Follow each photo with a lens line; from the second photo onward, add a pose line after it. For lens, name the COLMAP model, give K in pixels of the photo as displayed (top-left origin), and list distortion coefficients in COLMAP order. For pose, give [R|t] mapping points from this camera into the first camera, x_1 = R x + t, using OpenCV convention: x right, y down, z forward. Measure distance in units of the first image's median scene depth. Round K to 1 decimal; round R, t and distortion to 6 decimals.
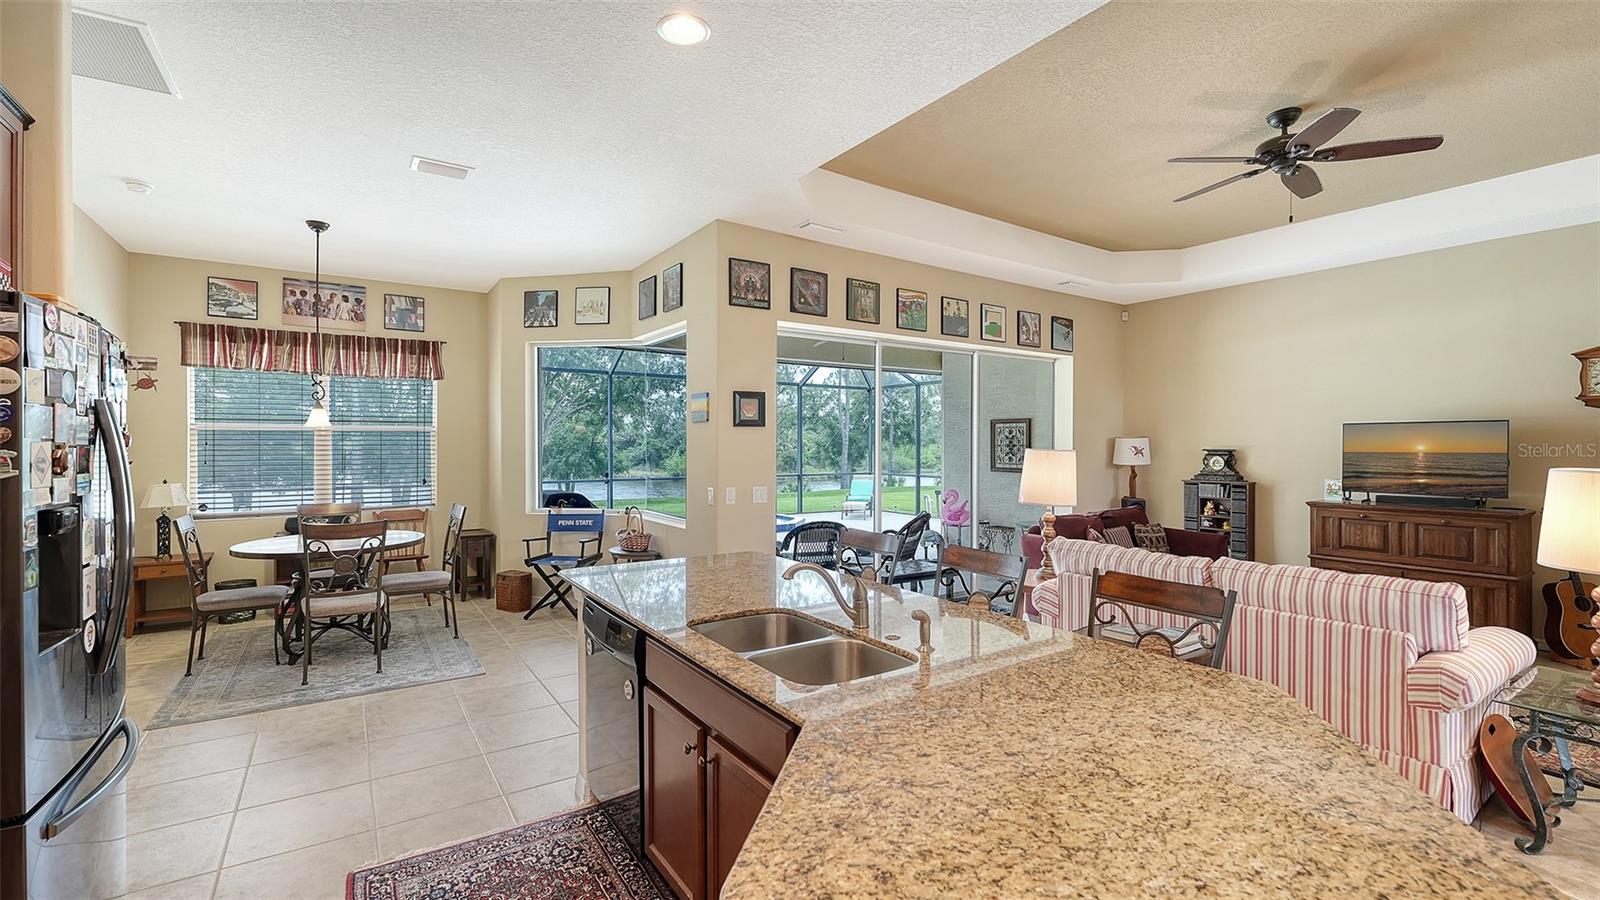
lens RADIAL K [[692.2, 0, 800.0], [0, 692.2, 450.0], [0, 0, 1]] dist [0.003376, 0.000125]
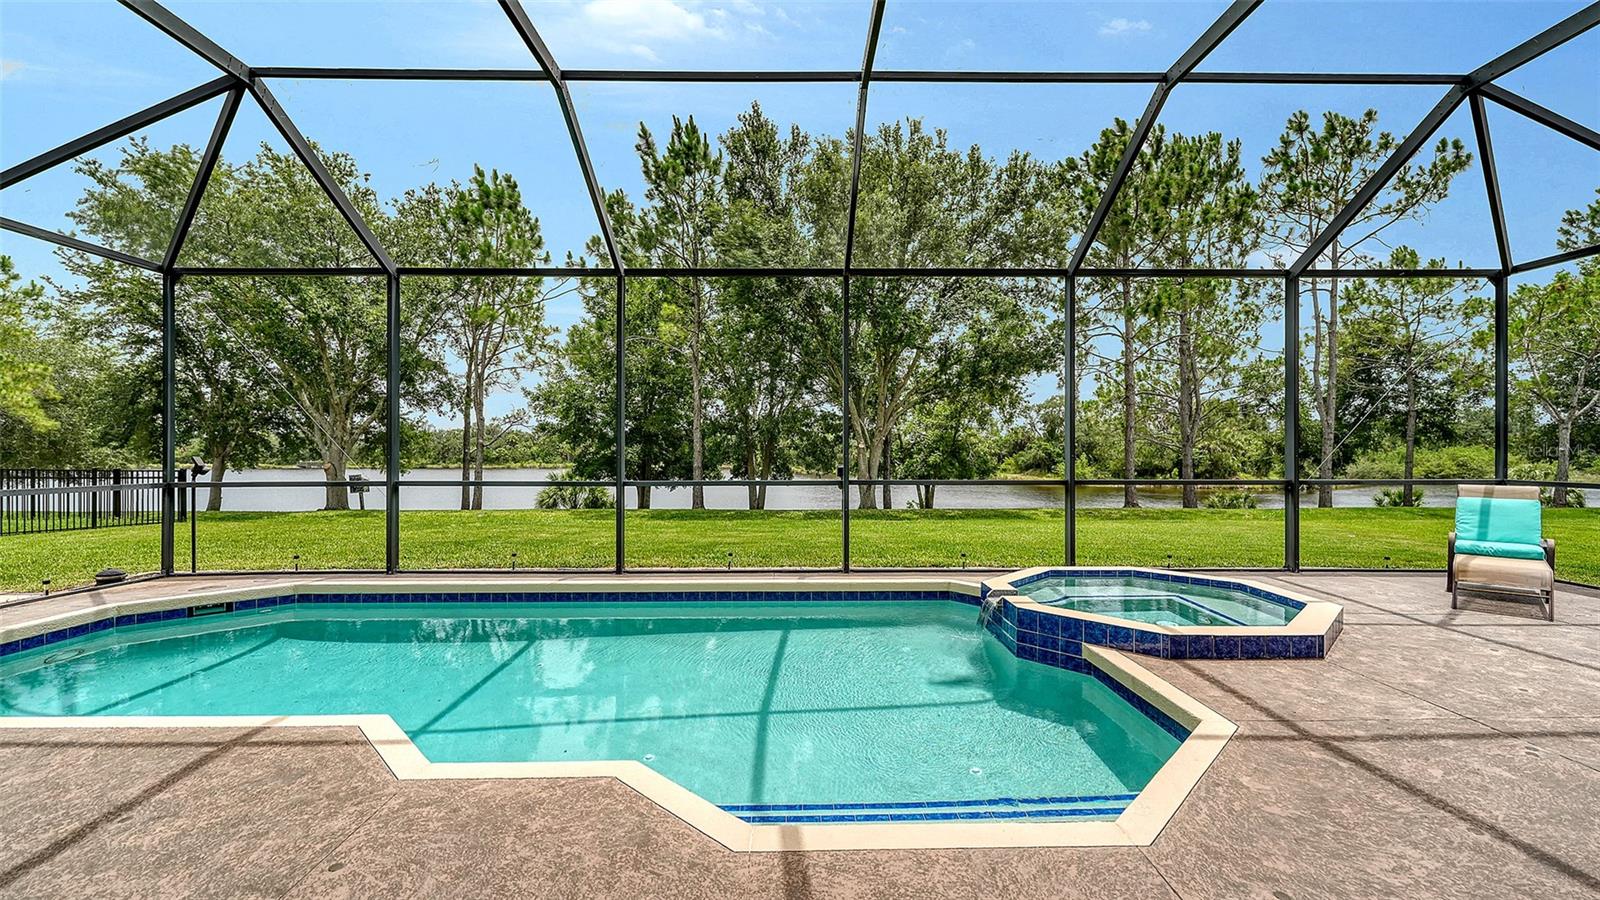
lens RADIAL K [[652.3, 0, 798.4], [0, 652.3, 455.5], [0, 0, 1]] dist [0.001885, -0.000443]
pose [[0.835858, 0.000478, -0.548945, -0.089018], [-0.000877, 1.000000, -0.000465, 0.050152], [0.548945, 0.000870, 0.835858, 1.288998]]
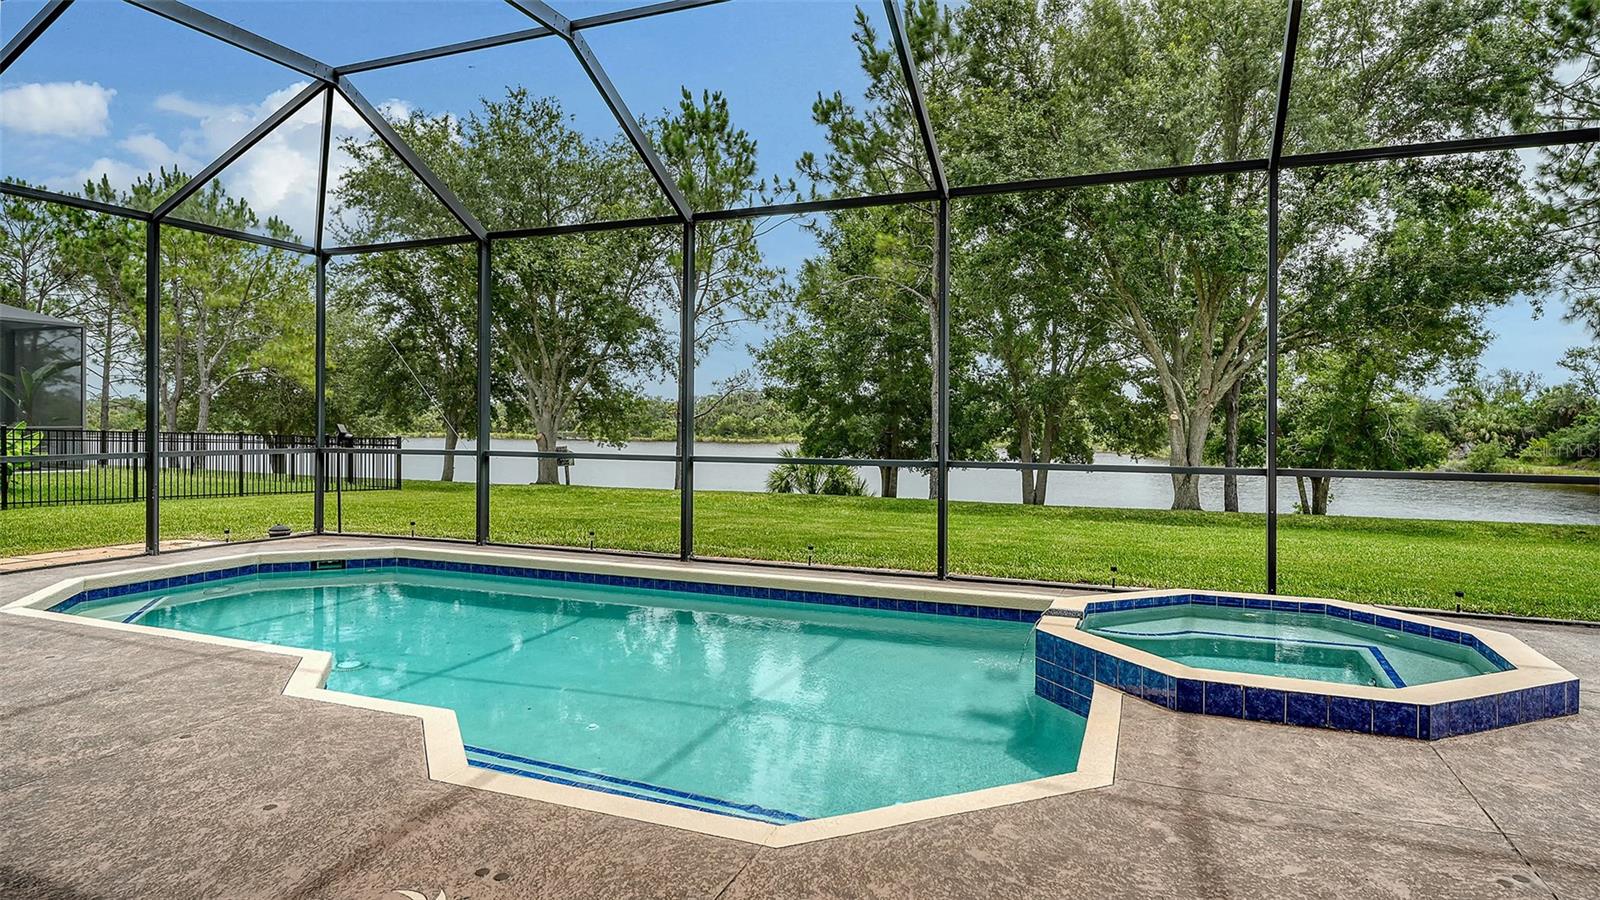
lens RADIAL K [[893.3, 0, 791.5], [0, 893.3, 424.1], [0, 0, 1]] dist [0.001998, -0.001506]
pose [[0.552815, 0.003046, -0.833299, 0.229141], [-0.010862, 0.999935, -0.003550, 0.049716], [0.833234, 0.011014, 0.552811, 1.433543]]
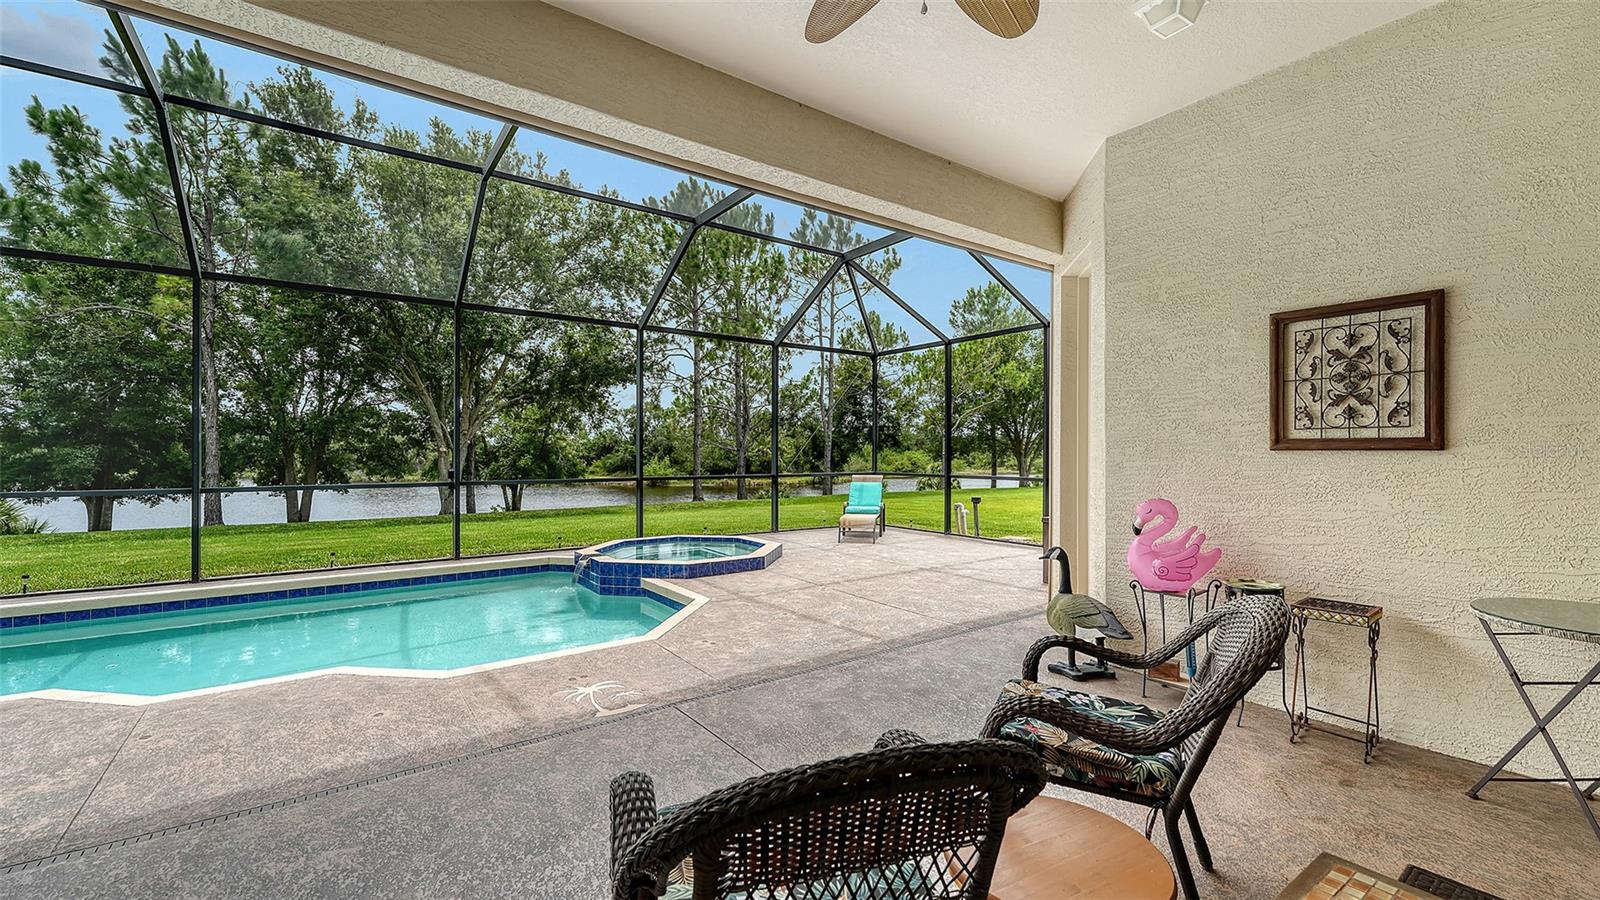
lens RADIAL K [[650.5, 0, 815.5], [0, 650.5, 445.5], [0, 0, 1]] dist [-0.001740, -0.000379]
pose [[0.998494, -0.002424, 0.054813, 0.014333], [0.003444, 0.999823, -0.018516, 0.046007], [-0.054759, 0.018676, 0.998325, 0.928501]]
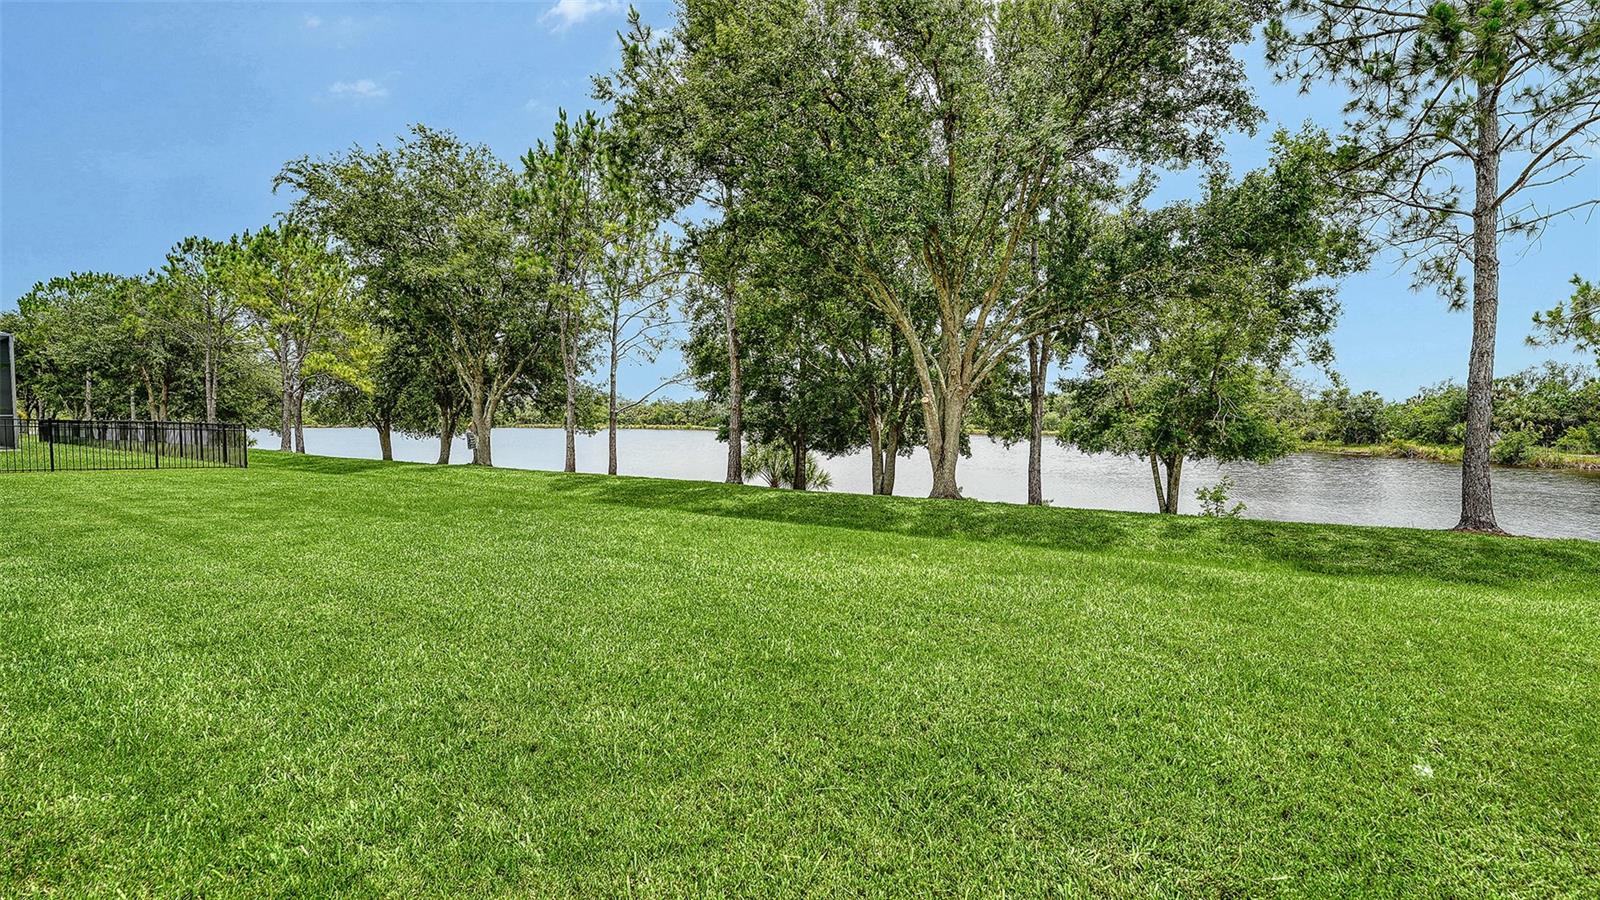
lens RADIAL K [[696.6, 0, 826.4], [0, 696.6, 453.8], [0, 0, 1]] dist [-0.000549, -0.000098]
pose [[0.405684, 0.047049, -0.912802, 0.403629], [-0.007201, 0.998808, 0.048282, 0.071978], [0.913985, -0.013014, 0.405539, 3.128773]]
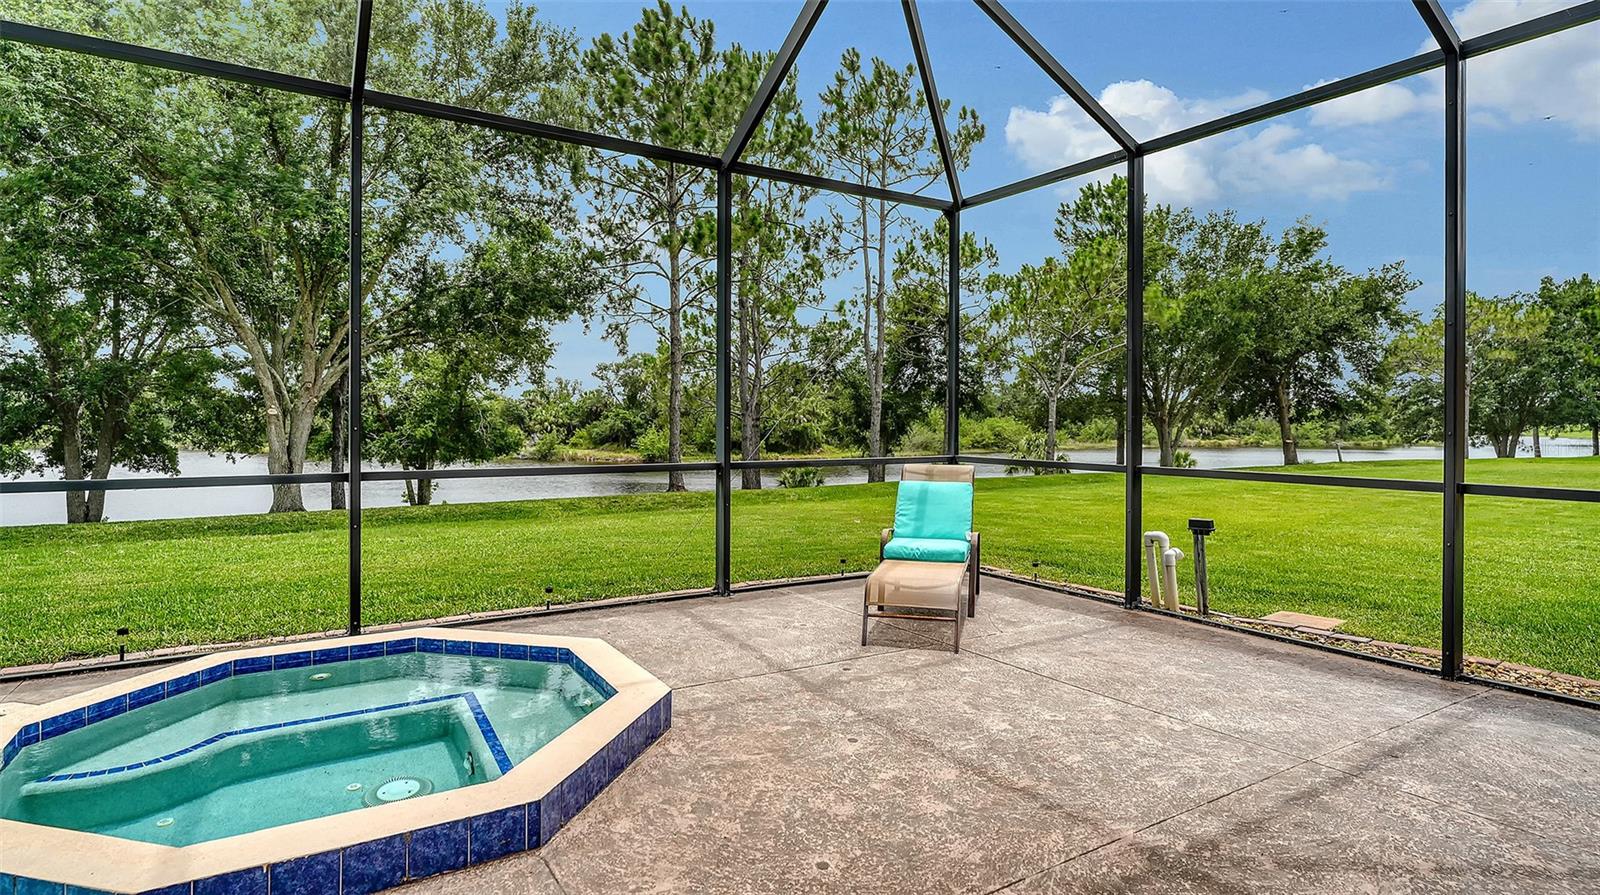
lens RADIAL K [[826.2, 0, 799.6], [0, 826.2, 417.2], [0, 0, 1]] dist [0.004483, -0.000321]
pose [[0.999612, -0.000493, -0.027860, 0.114064], [0.000166, 0.999931, -0.011723, 0.049348], [0.027864, 0.011714, 0.999543, 1.699401]]
